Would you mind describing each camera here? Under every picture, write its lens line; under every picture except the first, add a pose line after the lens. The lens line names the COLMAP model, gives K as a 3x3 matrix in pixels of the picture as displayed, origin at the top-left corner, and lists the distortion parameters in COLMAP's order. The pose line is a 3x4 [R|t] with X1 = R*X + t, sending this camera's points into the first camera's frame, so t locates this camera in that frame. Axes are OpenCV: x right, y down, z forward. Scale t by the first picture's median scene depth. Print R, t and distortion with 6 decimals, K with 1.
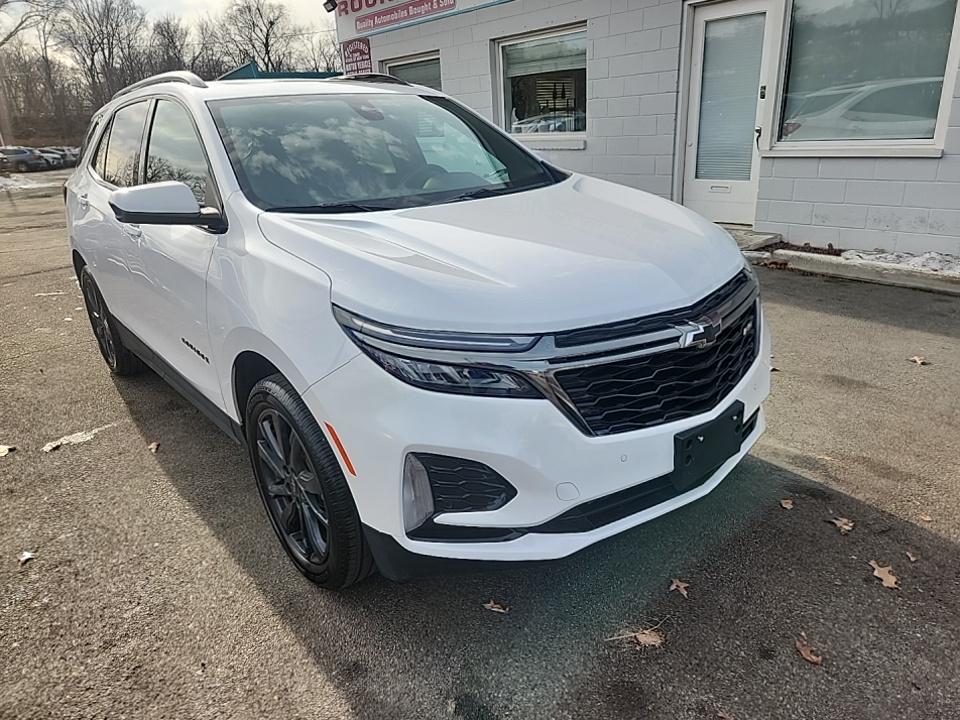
lens RADIAL K [[651.3, 0, 476.9], [0, 651.3, 359.2], [0, 0, 1]] dist [0.054091, -0.026003]
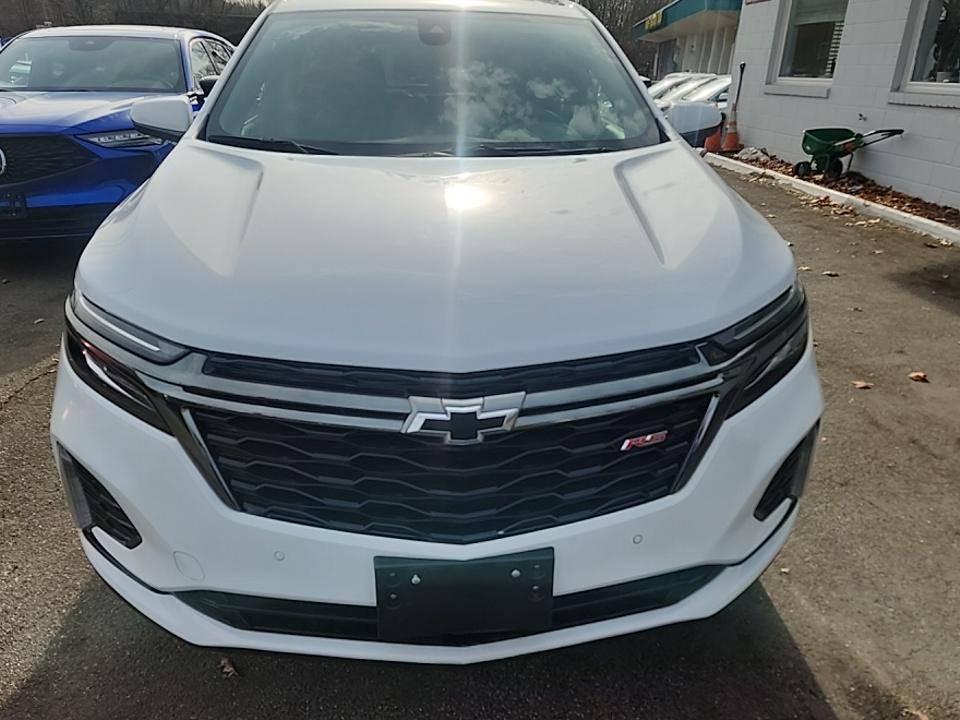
lens RADIAL K [[651.3, 0, 479.8], [0, 651.3, 363.7], [0, 0, 1]] dist [0.054091, -0.026003]
pose [[0.824340, 0.281180, -0.491326, 0.659957], [-0.253291, 0.959399, 0.124086, -0.176303], [0.506269, 0.022159, 0.862091, 0.497206]]
